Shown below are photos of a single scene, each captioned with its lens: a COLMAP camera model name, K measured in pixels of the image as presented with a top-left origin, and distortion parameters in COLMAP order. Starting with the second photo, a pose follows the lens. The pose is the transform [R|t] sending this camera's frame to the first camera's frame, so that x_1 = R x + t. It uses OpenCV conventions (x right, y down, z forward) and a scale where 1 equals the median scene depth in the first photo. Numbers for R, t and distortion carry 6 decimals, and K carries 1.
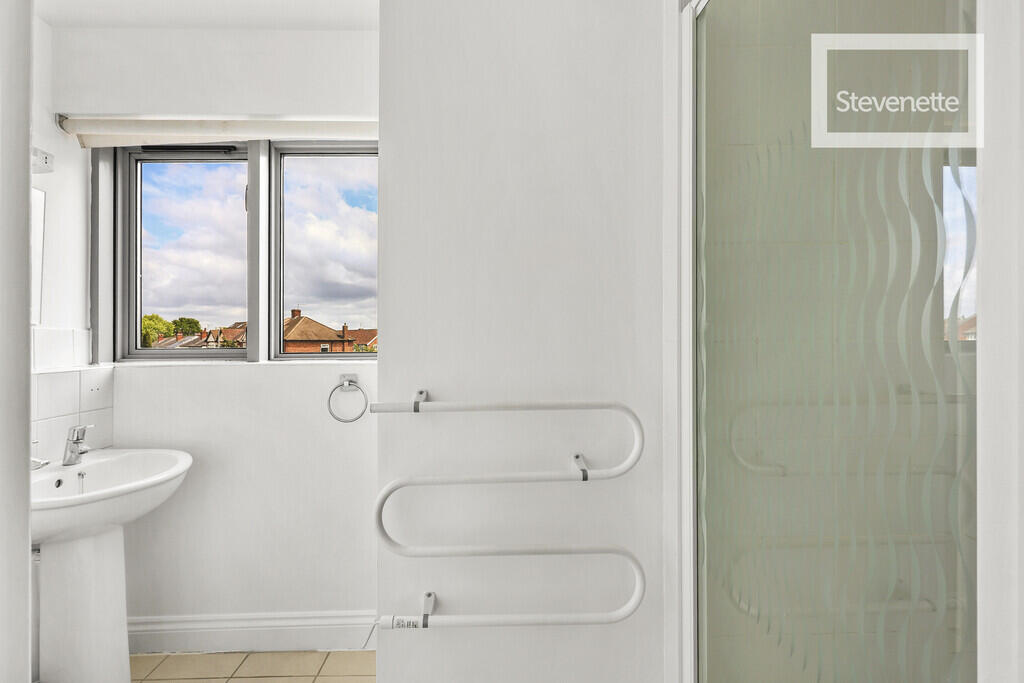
lens RADIAL K [[410.5, 0, 511.0], [0, 410.5, 339.9], [0, 0, 1]] dist [0.012536, 0.000404]
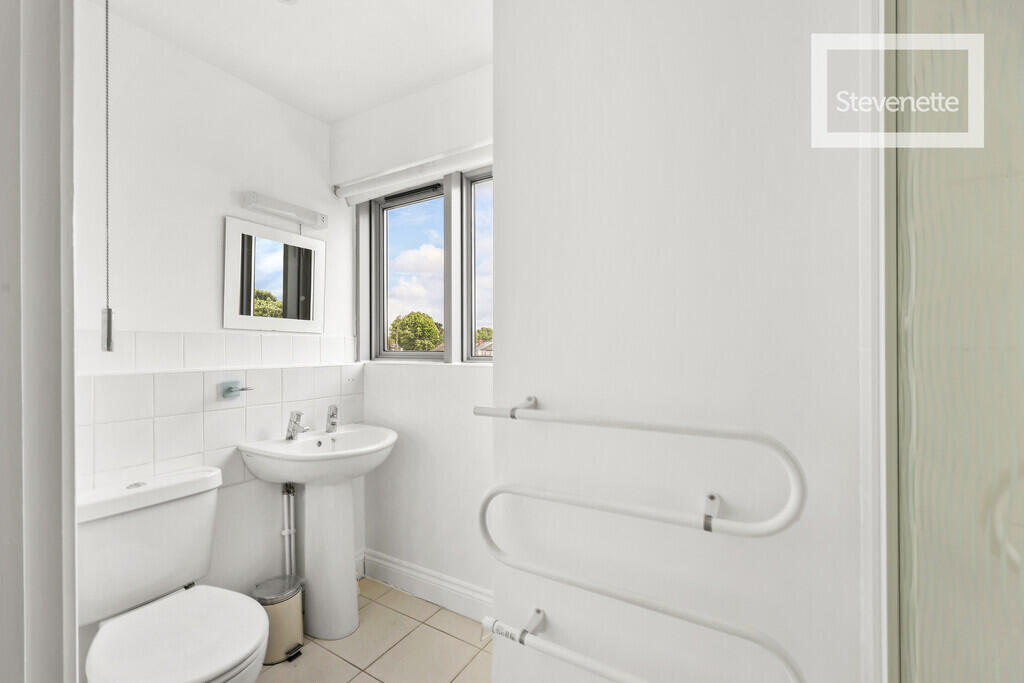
lens RADIAL K [[410.5, 0, 510.9], [0, 410.5, 346.7], [0, 0, 1]] dist [0.012536, 0.000404]
pose [[0.857128, 0.006404, -0.515064, 0.154853], [-0.005036, 0.999979, 0.004053, 0.001388], [0.515079, -0.000880, 0.857142, 0.097786]]
